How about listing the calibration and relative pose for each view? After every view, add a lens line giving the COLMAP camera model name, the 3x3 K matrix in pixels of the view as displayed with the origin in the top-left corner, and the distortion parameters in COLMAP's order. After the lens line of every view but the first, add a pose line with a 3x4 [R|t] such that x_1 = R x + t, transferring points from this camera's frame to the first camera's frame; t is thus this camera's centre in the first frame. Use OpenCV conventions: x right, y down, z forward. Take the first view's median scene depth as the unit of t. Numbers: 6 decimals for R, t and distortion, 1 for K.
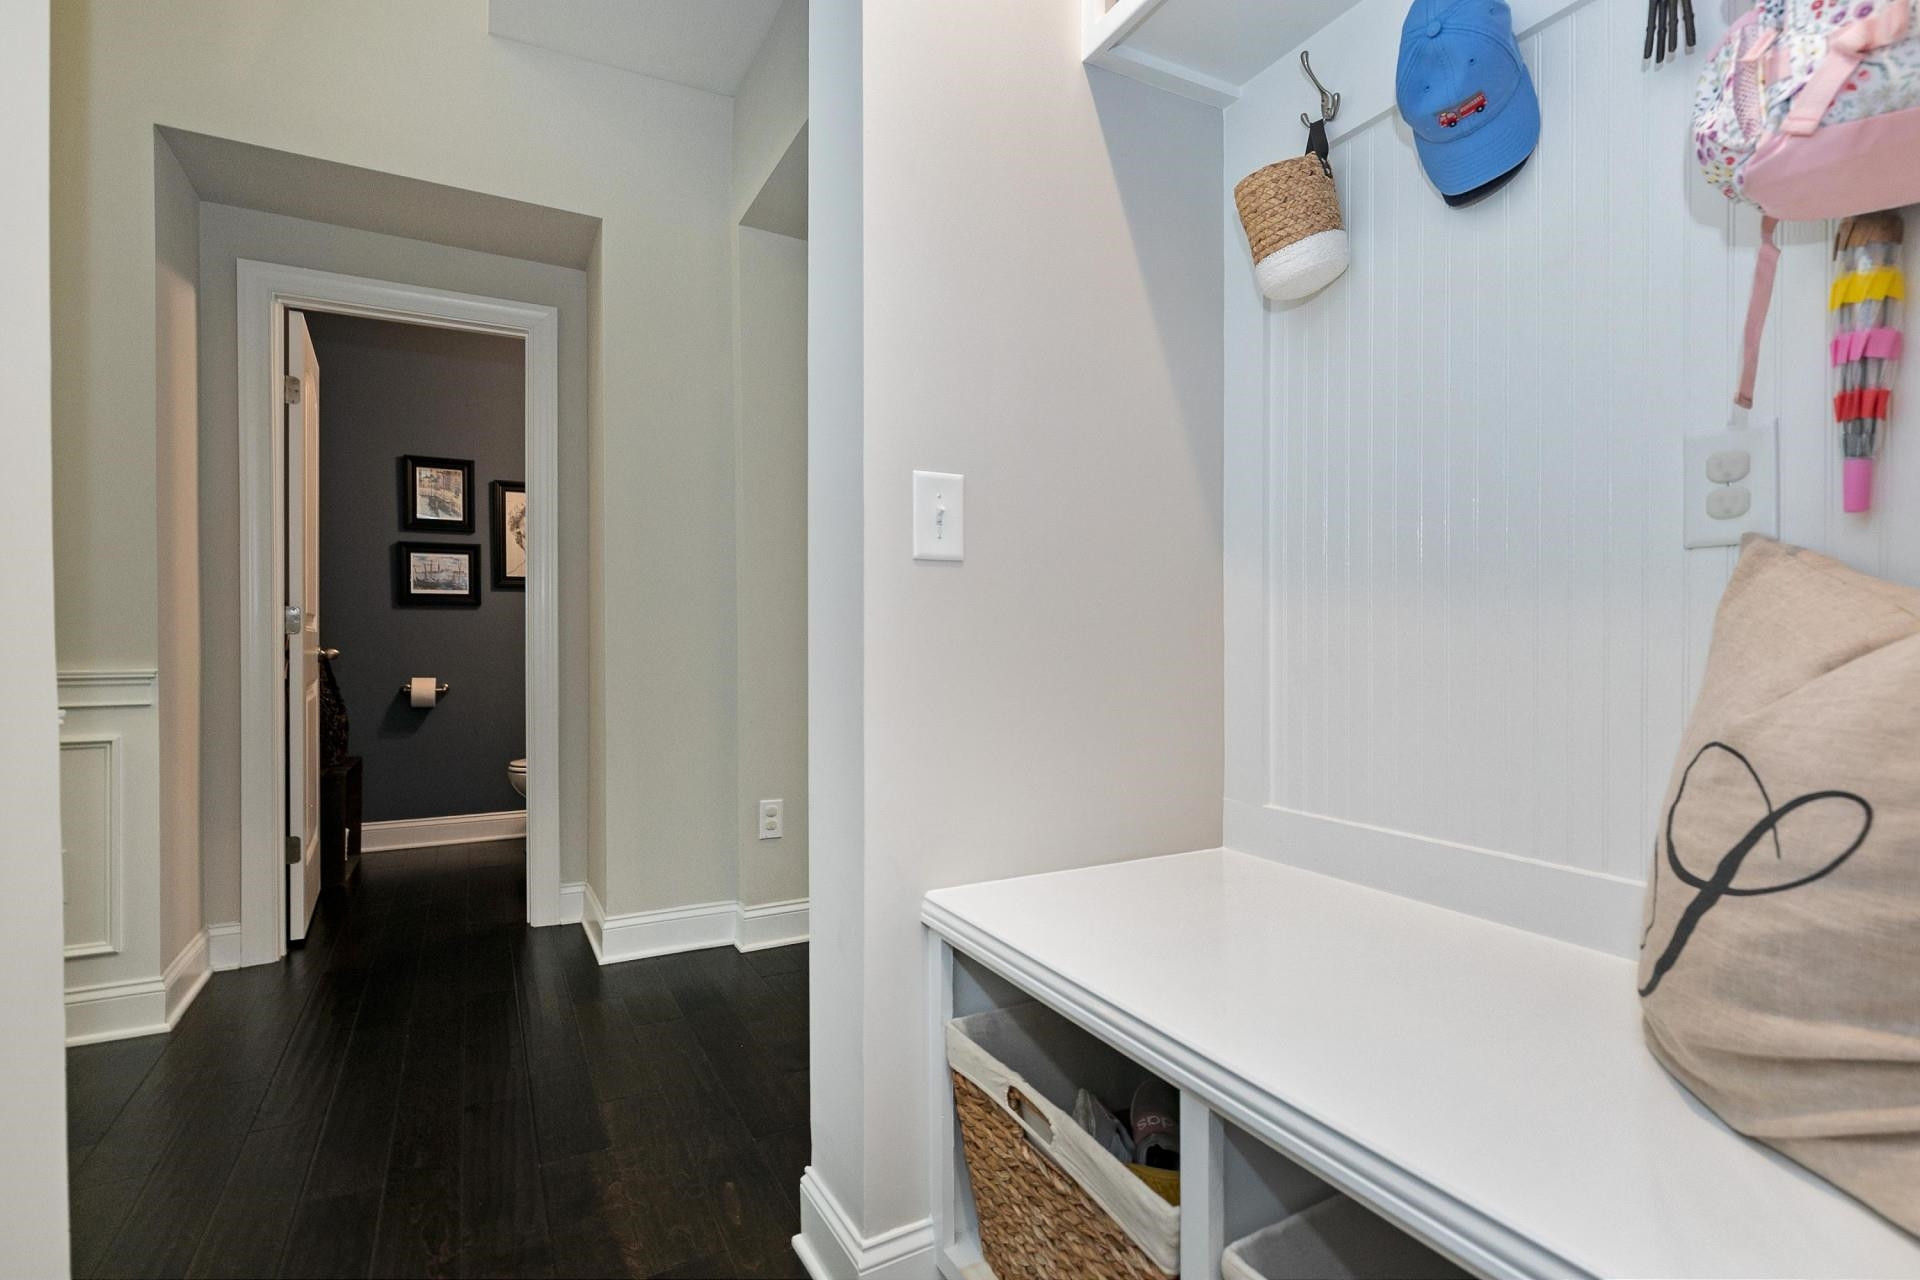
lens RADIAL K [[911.1, 0, 957.3], [0, 911.1, 638.2], [0, 0, 1]] dist [0.020622, -0.000279]
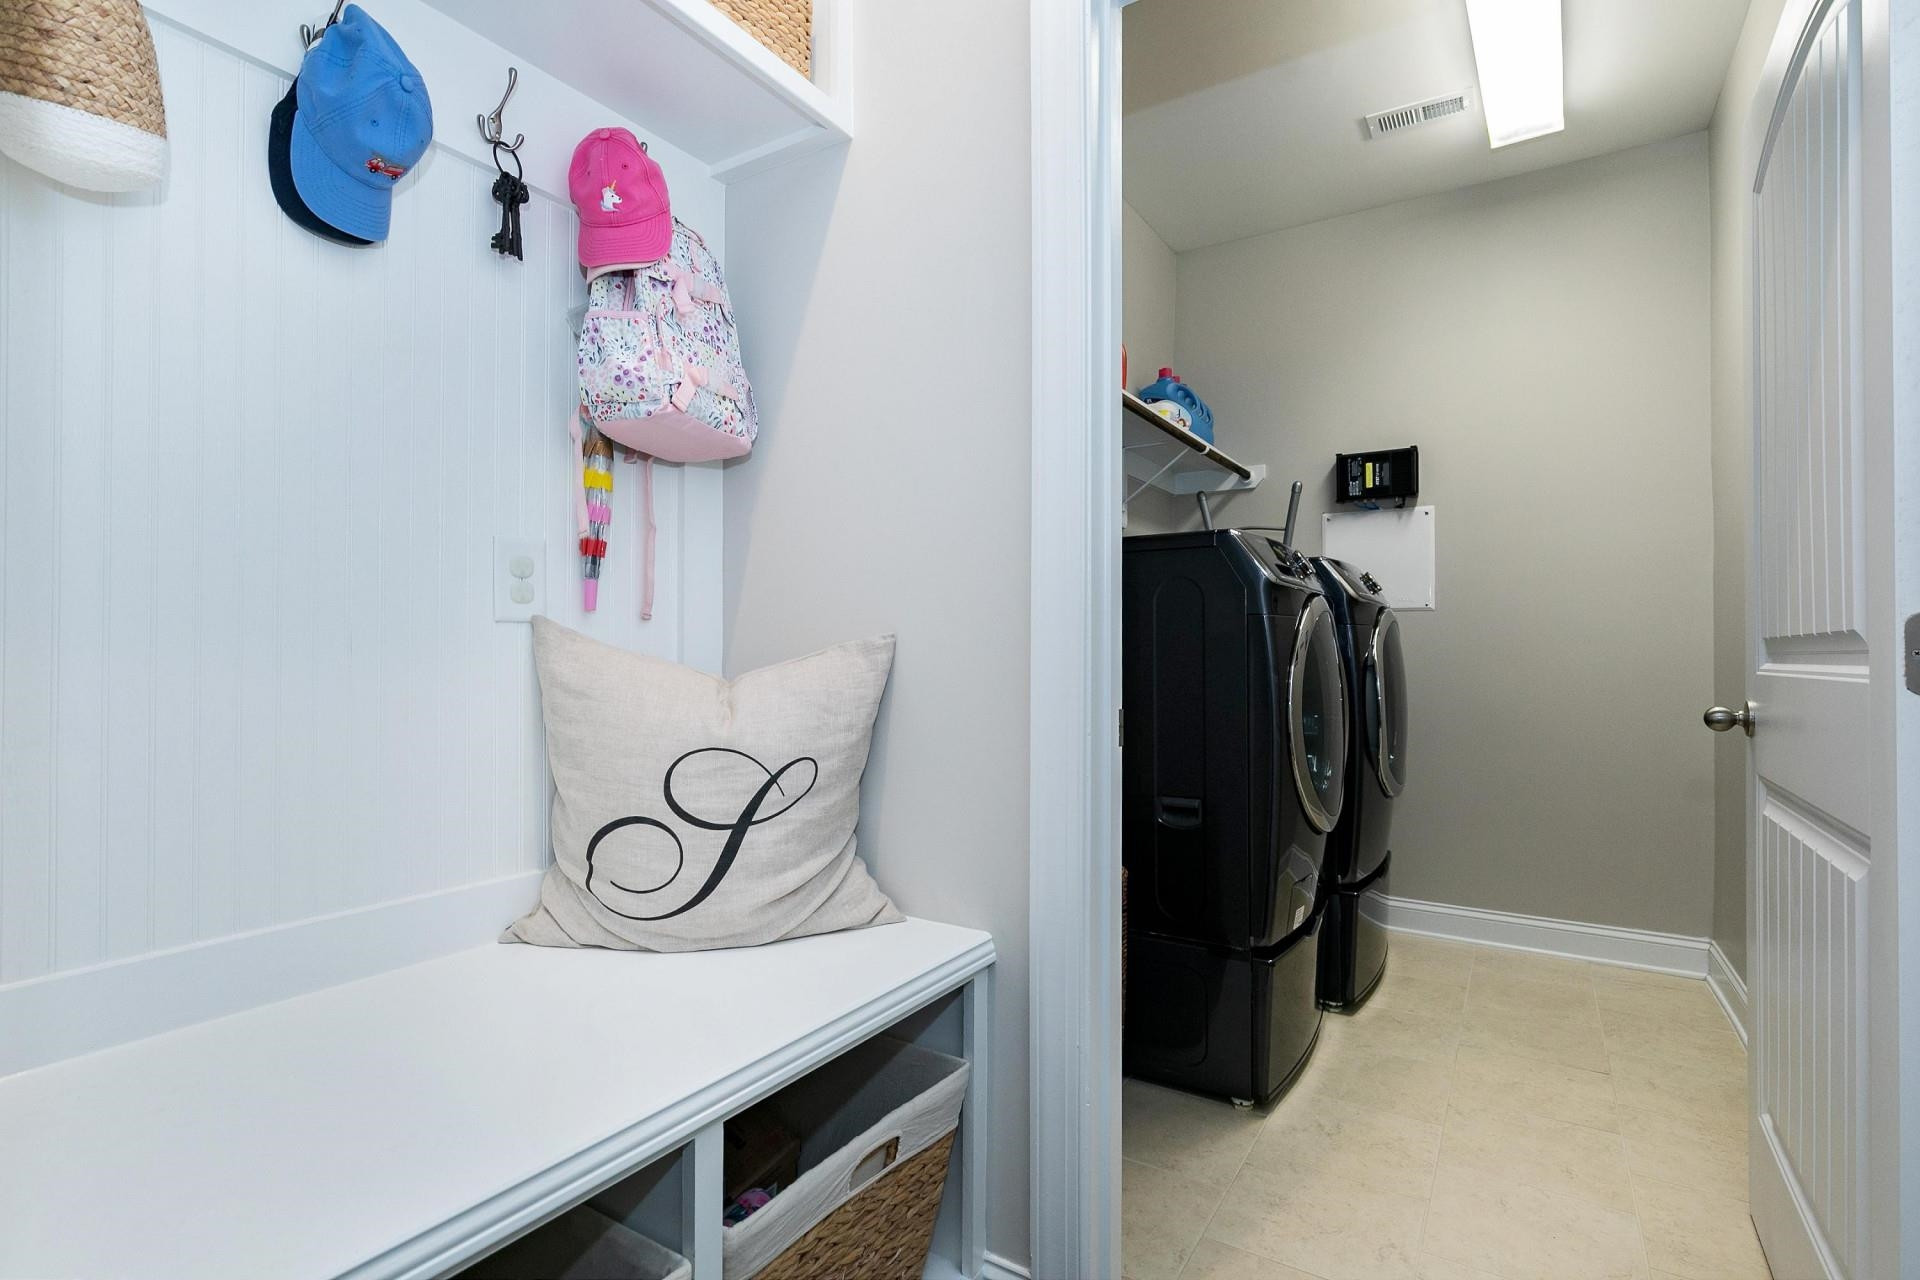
lens RADIAL K [[911.1, 0, 967.4], [0, 911.1, 644.3], [0, 0, 1]] dist [0.020622, -0.000279]
pose [[-0.473862, 0.009081, 0.880552, -0.984066], [0.001632, 0.999954, -0.009434, -0.071384], [-0.880597, -0.003033, -0.473855, 1.445003]]
